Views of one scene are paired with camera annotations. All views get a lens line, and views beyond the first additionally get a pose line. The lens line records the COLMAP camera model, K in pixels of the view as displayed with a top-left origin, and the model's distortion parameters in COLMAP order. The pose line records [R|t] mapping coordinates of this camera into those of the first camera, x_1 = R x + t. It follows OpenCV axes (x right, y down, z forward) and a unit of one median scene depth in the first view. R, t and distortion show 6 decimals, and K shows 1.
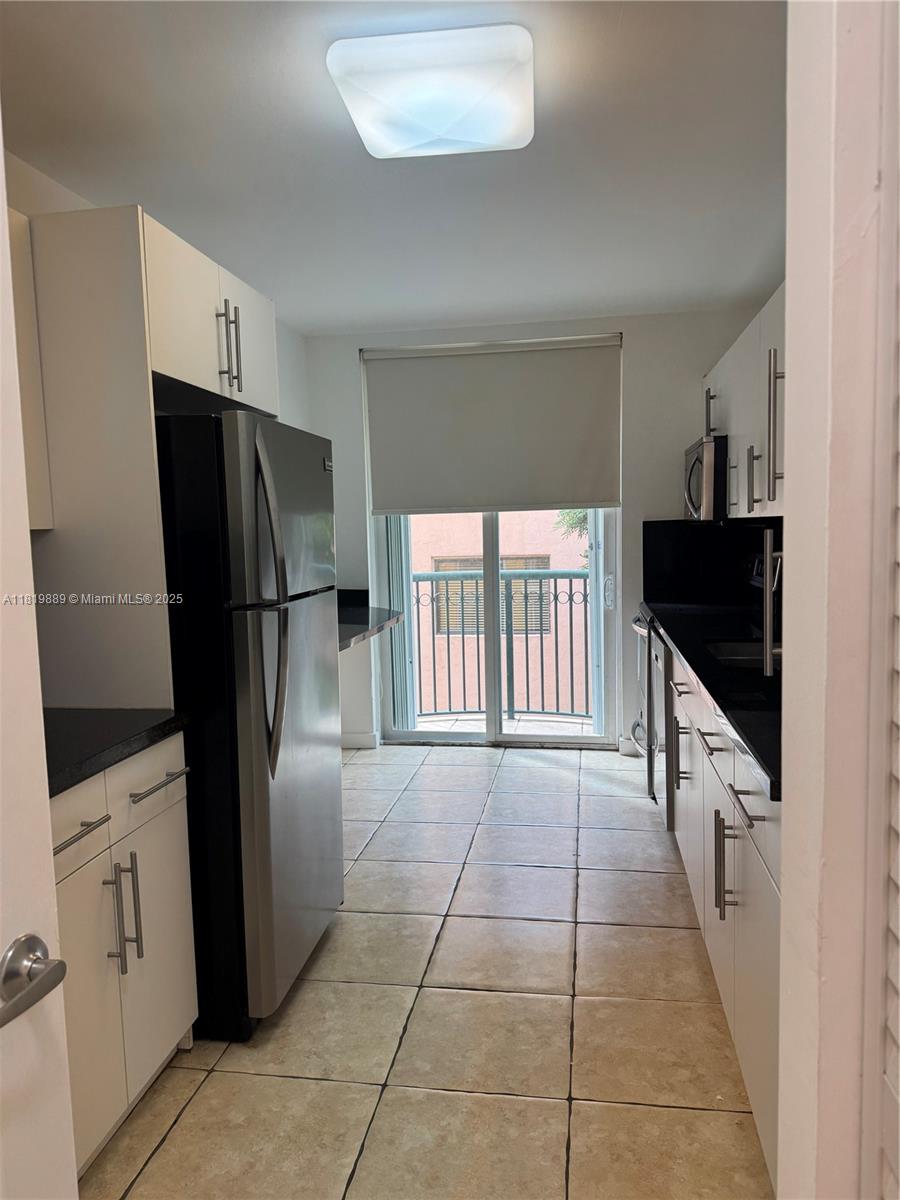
lens RADIAL K [[832.3, 0, 451.8], [0, 832.3, 611.5], [0, 0, 1]] dist [0.245233, -0.413875]
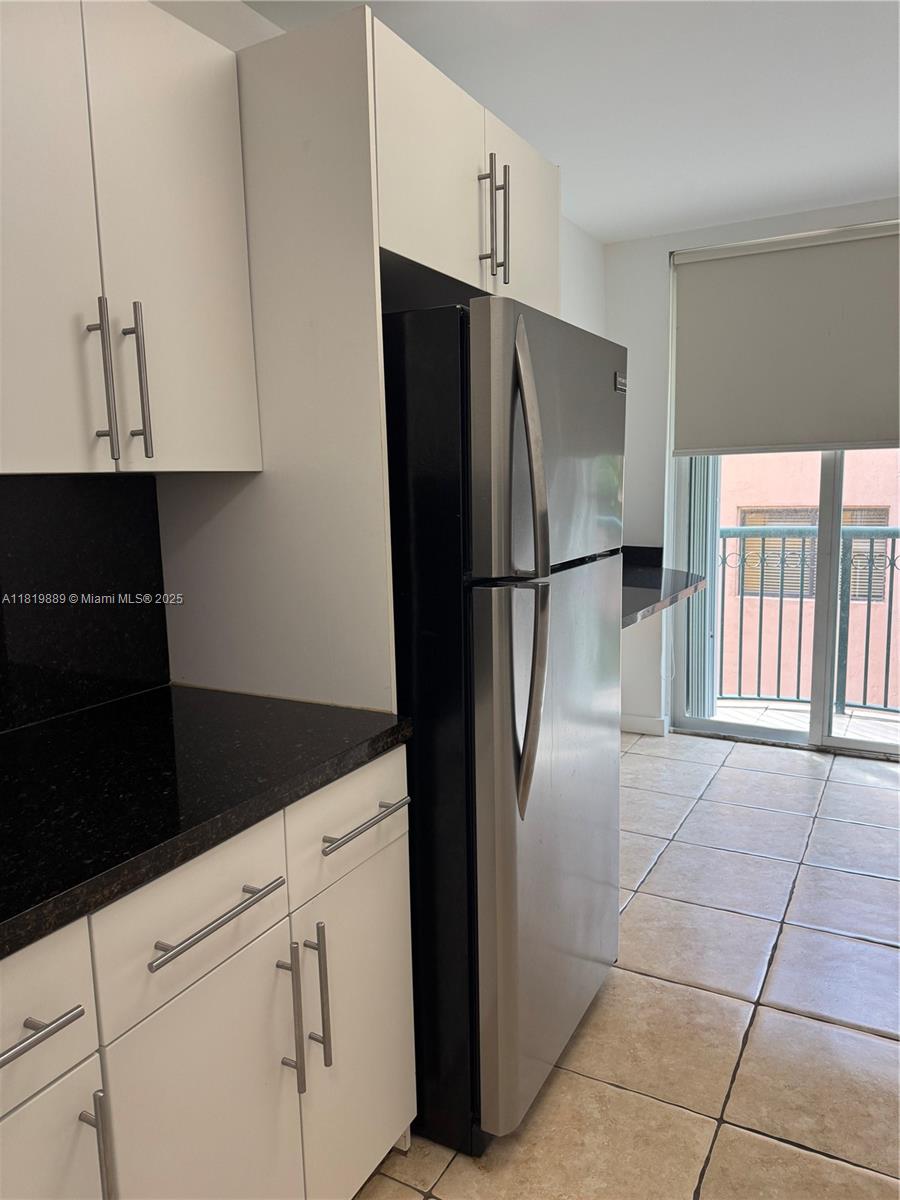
lens RADIAL K [[838.1, 0, 437.0], [0, 838.1, 604.6], [0, 0, 1]] dist [0.030151, -0.052914]
pose [[0.936427, 0.052094, -0.346972, -0.024277], [-0.033747, 0.997704, 0.058716, -0.013840], [0.349234, -0.043274, 0.936036, 0.185472]]
